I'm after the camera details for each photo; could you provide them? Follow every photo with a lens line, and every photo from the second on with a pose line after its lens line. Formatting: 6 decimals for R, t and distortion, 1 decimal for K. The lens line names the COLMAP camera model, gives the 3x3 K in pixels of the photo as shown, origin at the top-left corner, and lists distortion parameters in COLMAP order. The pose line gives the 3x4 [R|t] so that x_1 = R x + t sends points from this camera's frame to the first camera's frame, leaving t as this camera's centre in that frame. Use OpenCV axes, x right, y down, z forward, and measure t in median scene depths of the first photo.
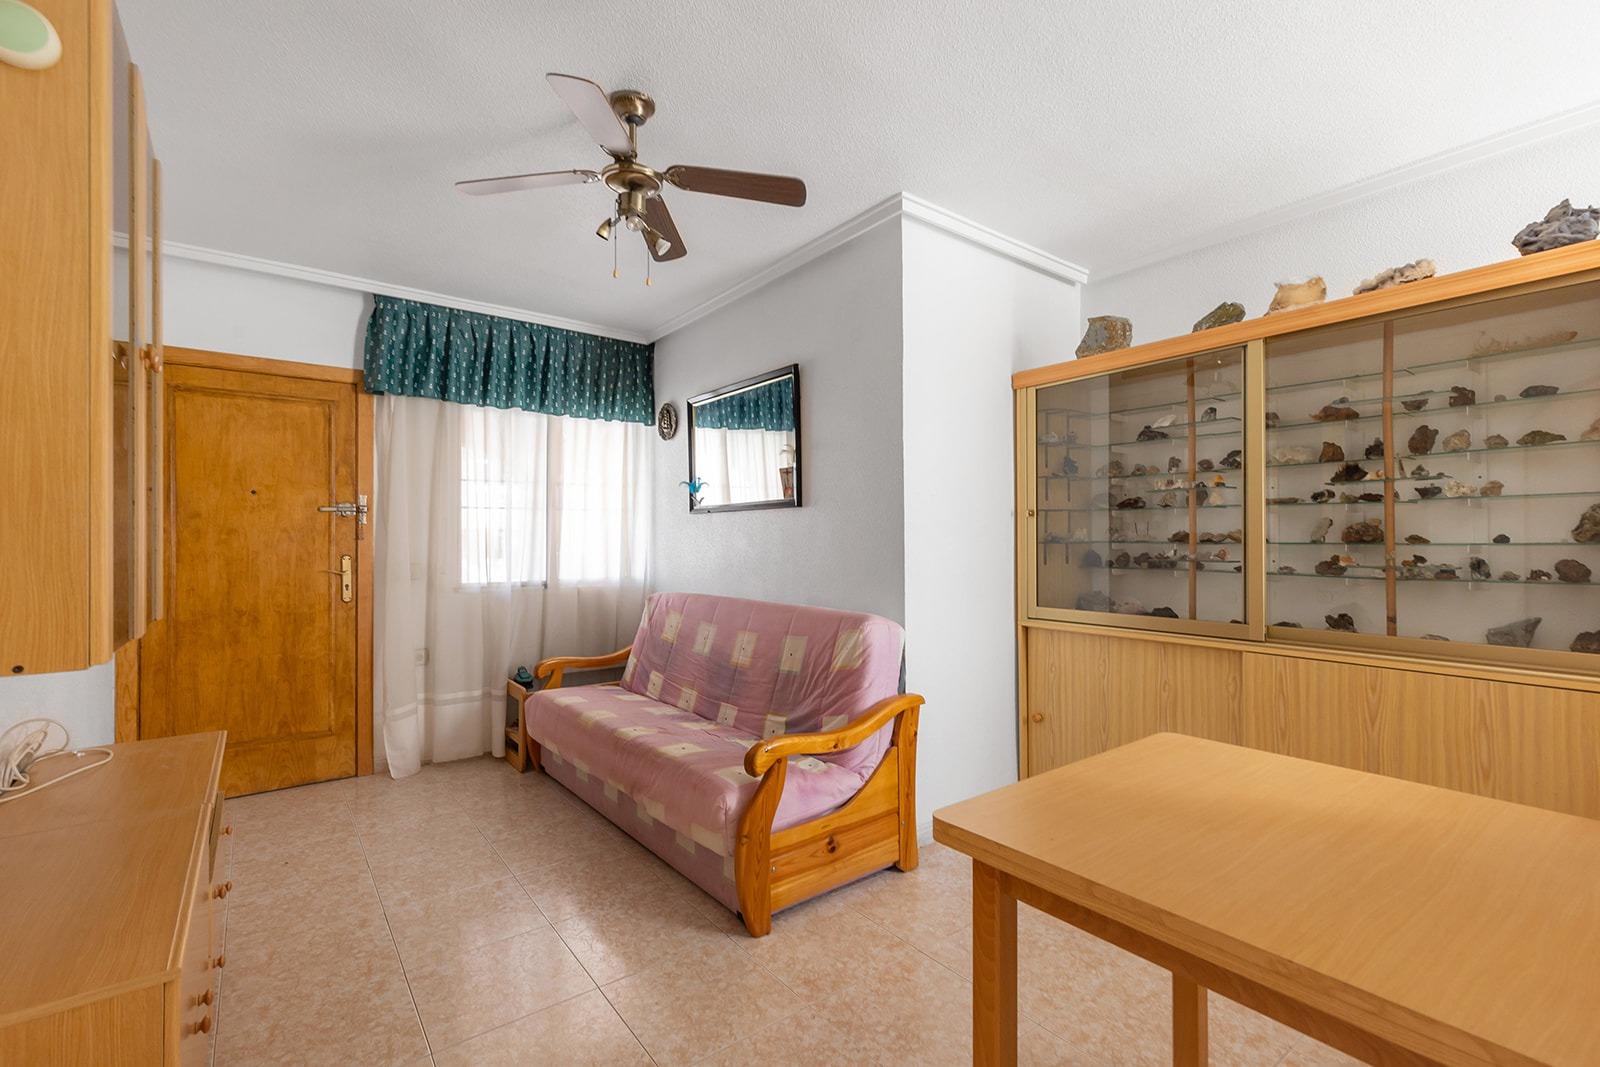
lens RADIAL K [[724.4, 0, 796.4], [0, 724.4, 534.9], [0, 0, 1]] dist [0.008817, -0.001851]
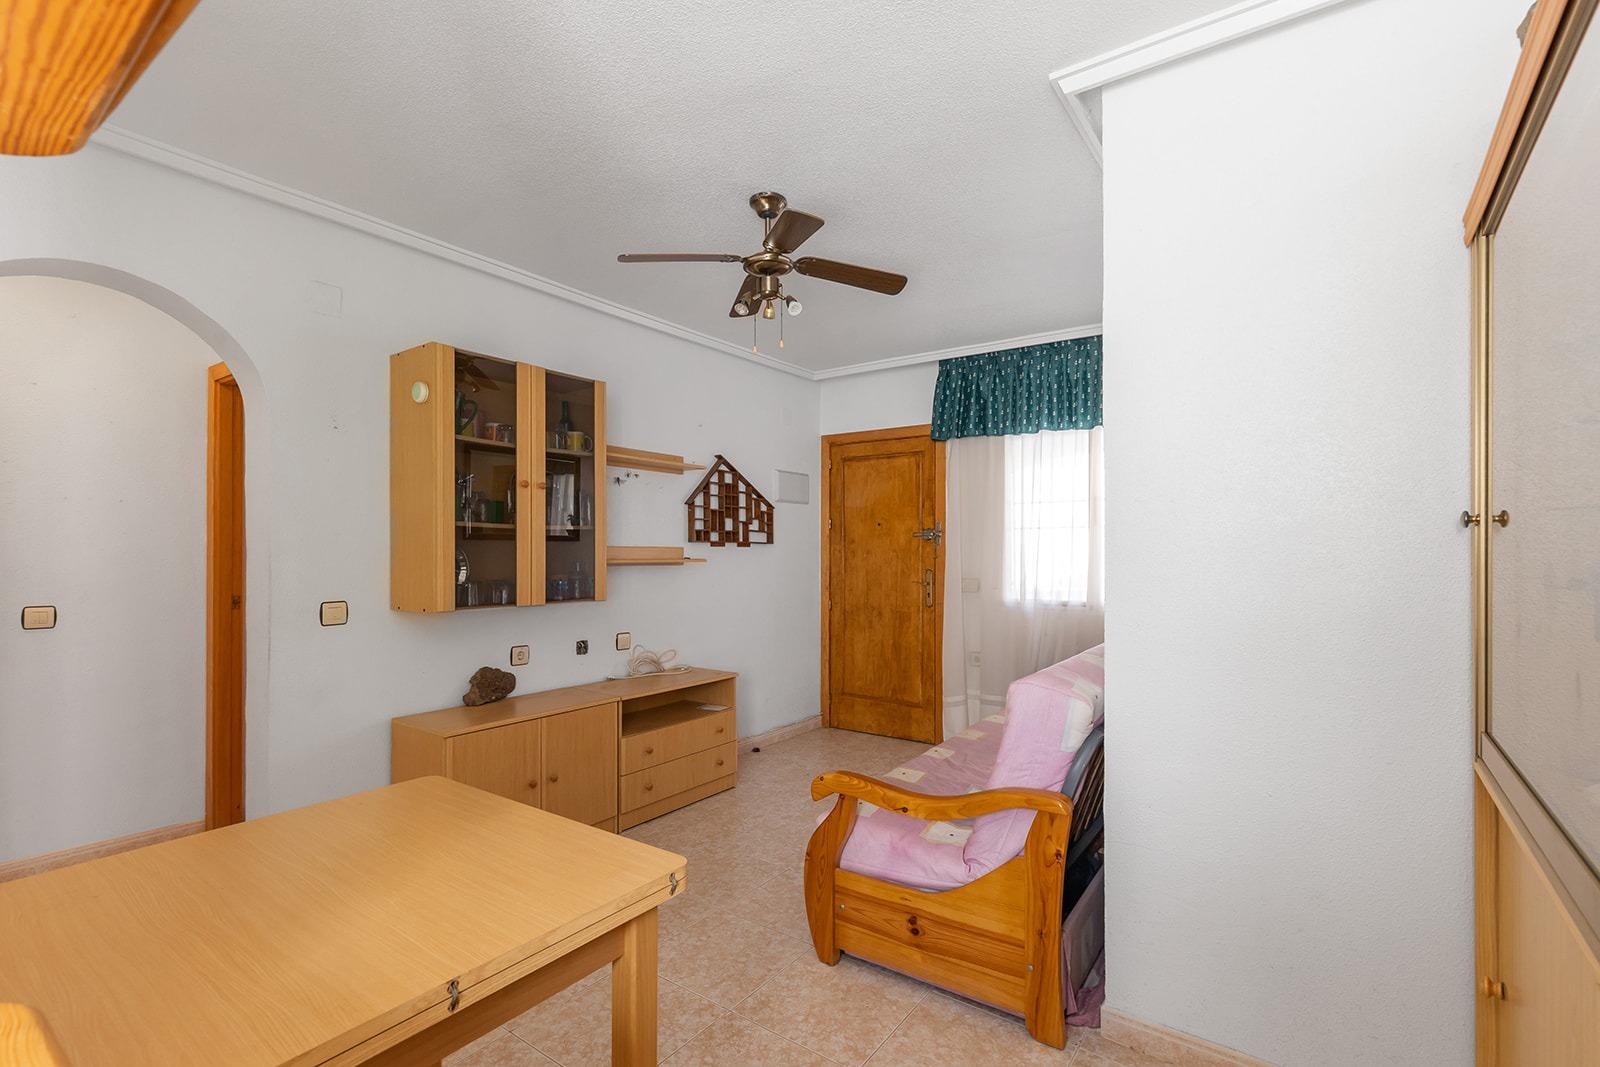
lens RADIAL K [[724.4, 0, 784.7], [0, 724.4, 546.8], [0, 0, 1]] dist [0.008817, -0.001851]
pose [[0.283781, -0.003169, -0.958884, 0.682798], [0.007962, 0.999968, -0.000948, -0.017602], [0.958856, -0.007365, 0.283797, 0.503552]]
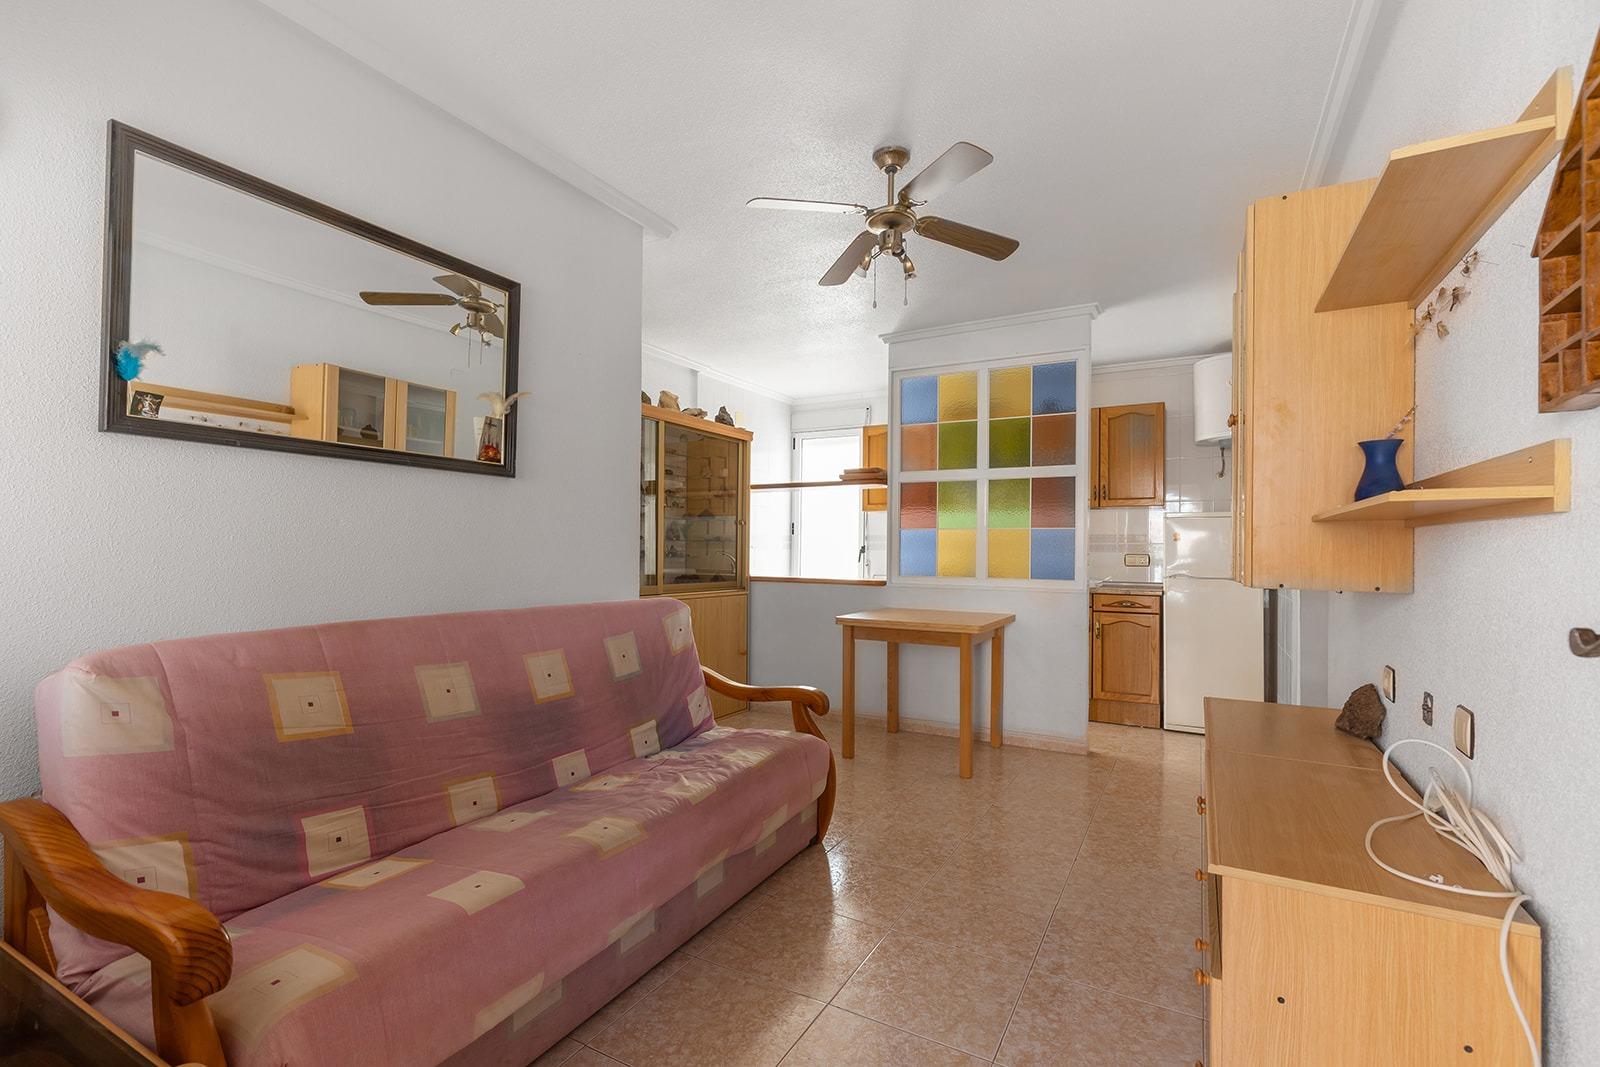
lens RADIAL K [[724.4, 0, 808.4], [0, 724.4, 548.0], [0, 0, 1]] dist [0.008817, -0.001851]
pose [[-0.425471, 0.002950, 0.904967, -0.901115], [-0.016074, 0.999812, -0.010816, 0.040577], [-0.904829, -0.019148, -0.425344, 1.181722]]
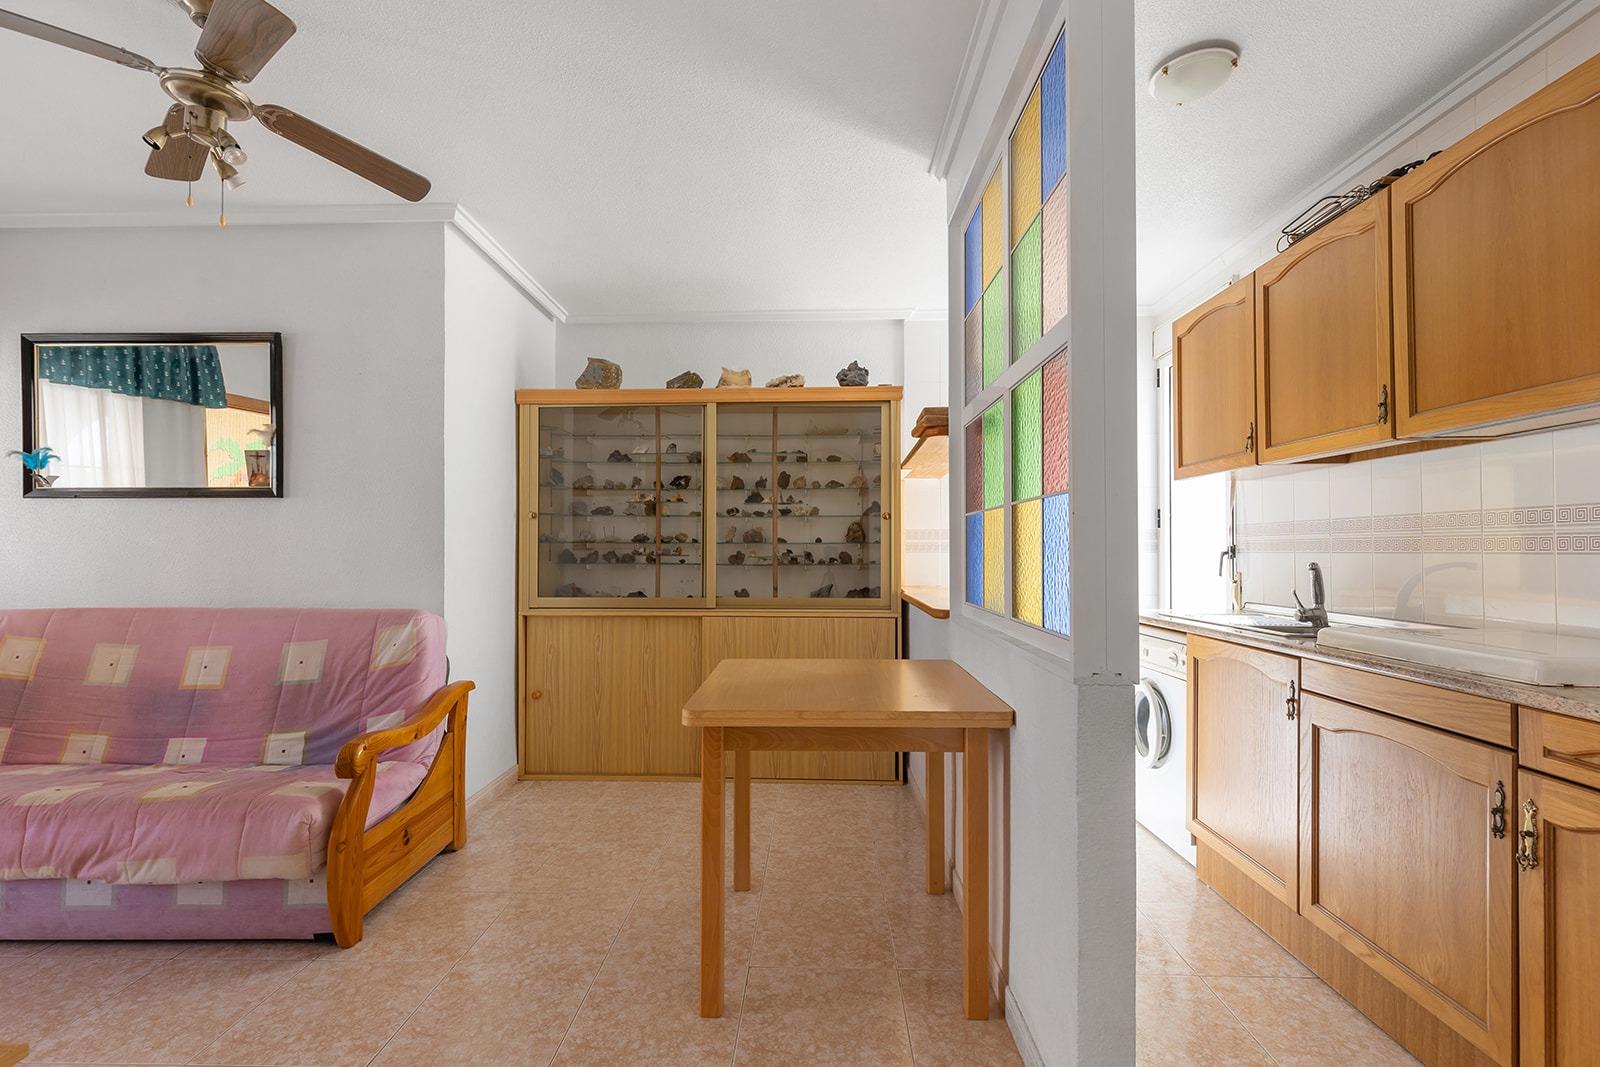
lens RADIAL K [[724.4, 0, 807.8], [0, 724.4, 542.5], [0, 0, 1]] dist [0.008817, -0.001851]
pose [[0.616996, 0.010905, 0.786891, -0.331953], [-0.007101, 0.999940, -0.008290, 0.020403], [-0.786934, -0.000472, 0.617037, -0.045706]]
